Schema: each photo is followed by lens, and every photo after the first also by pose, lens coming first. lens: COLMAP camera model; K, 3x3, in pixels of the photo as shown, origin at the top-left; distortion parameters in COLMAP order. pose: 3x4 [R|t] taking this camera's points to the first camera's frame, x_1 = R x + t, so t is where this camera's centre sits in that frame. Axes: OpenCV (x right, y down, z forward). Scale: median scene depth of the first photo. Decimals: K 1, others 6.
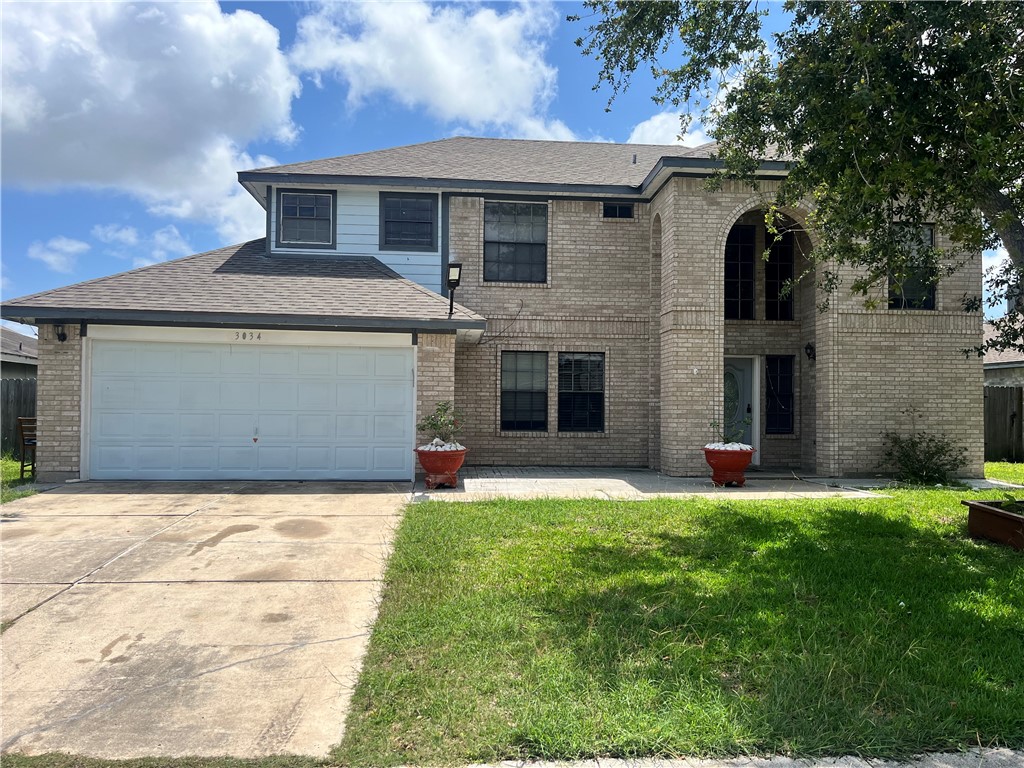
lens RADIAL K [[777.0, 0, 516.0], [0, 777.0, 387.3], [0, 0, 1]] dist [0.037090, -0.025490]
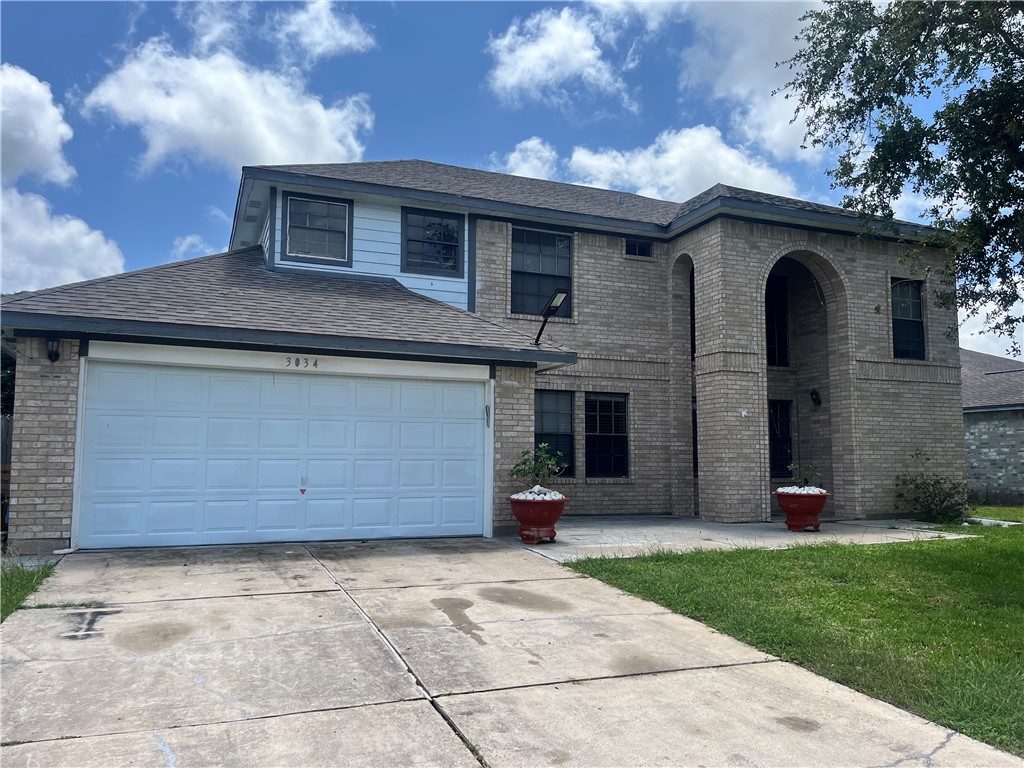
lens RADIAL K [[777.0, 0, 512.3], [0, 777.0, 383.2], [0, 0, 1]] dist [0.037090, -0.025490]
pose [[0.954455, 0.024882, 0.297315, -0.336068], [-0.004623, 0.997630, -0.068647, 0.009456], [-0.298318, 0.064146, 0.952308, 0.145138]]
